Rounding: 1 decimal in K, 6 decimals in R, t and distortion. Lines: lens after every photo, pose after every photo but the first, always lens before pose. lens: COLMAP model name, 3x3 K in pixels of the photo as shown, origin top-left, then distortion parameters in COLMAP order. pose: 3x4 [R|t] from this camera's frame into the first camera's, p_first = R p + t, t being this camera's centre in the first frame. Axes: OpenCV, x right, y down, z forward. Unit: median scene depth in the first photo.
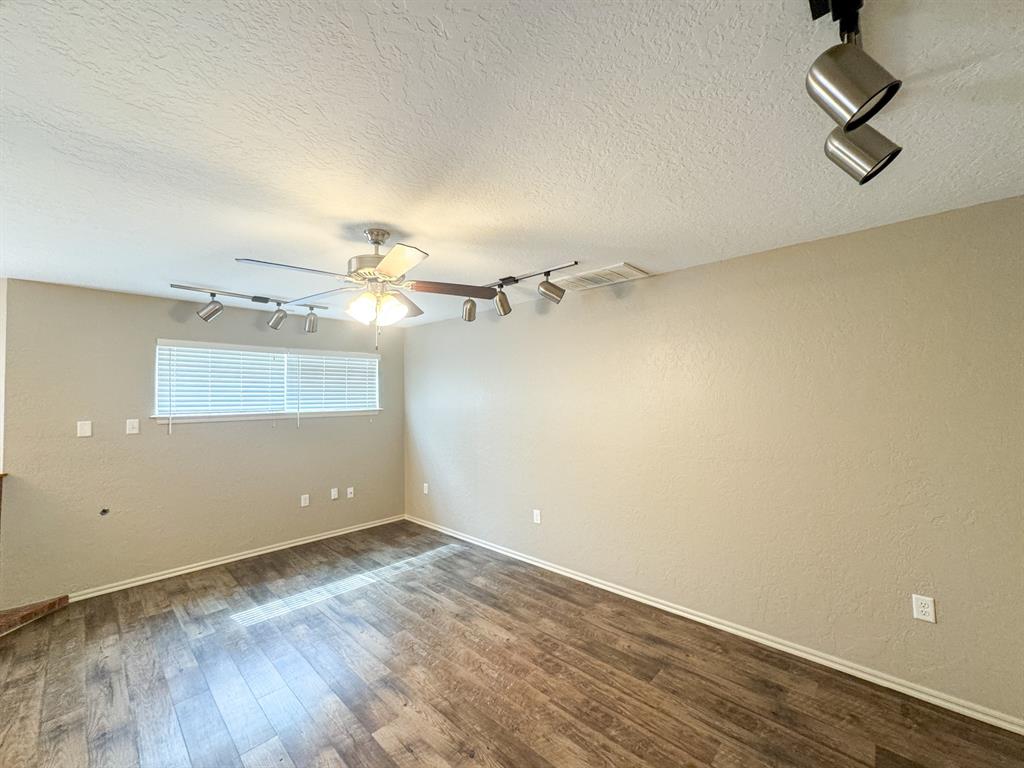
lens RADIAL K [[416.5, 0, 505.2], [0, 416.5, 386.7], [0, 0, 1]] dist [-0.021614, 0.014789]
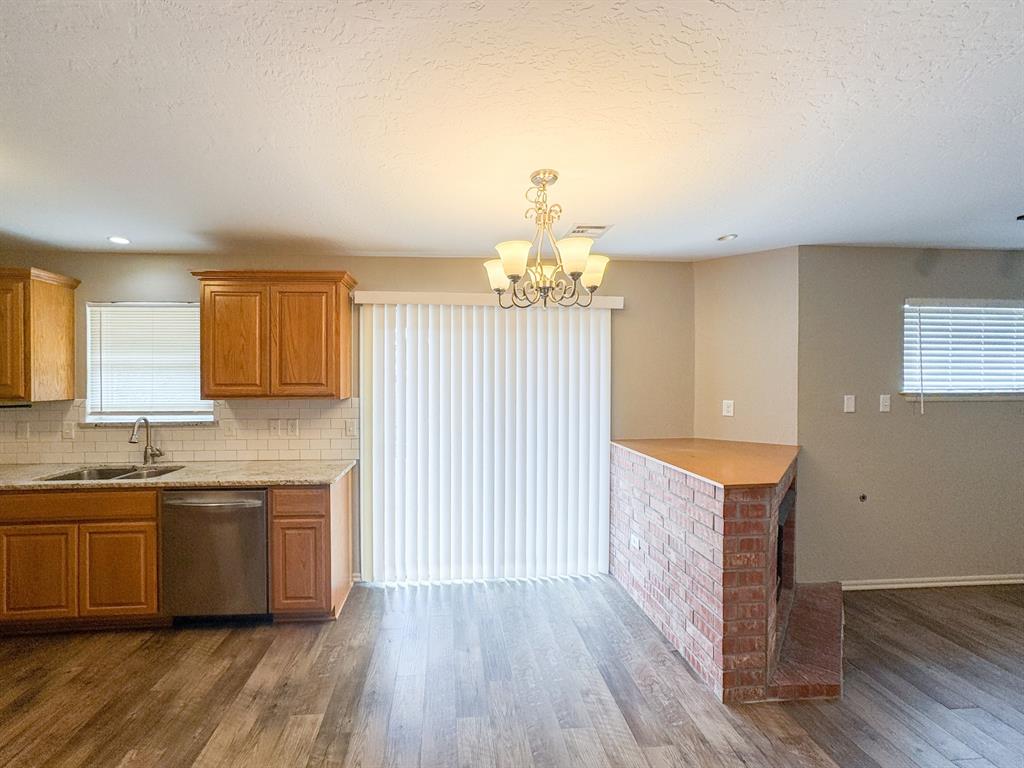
lens RADIAL K [[416.5, 0, 505.2], [0, 416.5, 386.7], [0, 0, 1]] dist [-0.021614, 0.014789]
pose [[0.756172, 0.014769, -0.654206, -0.987480], [0.016422, 0.999002, 0.041536, 0.014276], [0.654167, -0.042152, 0.755175, -0.168901]]
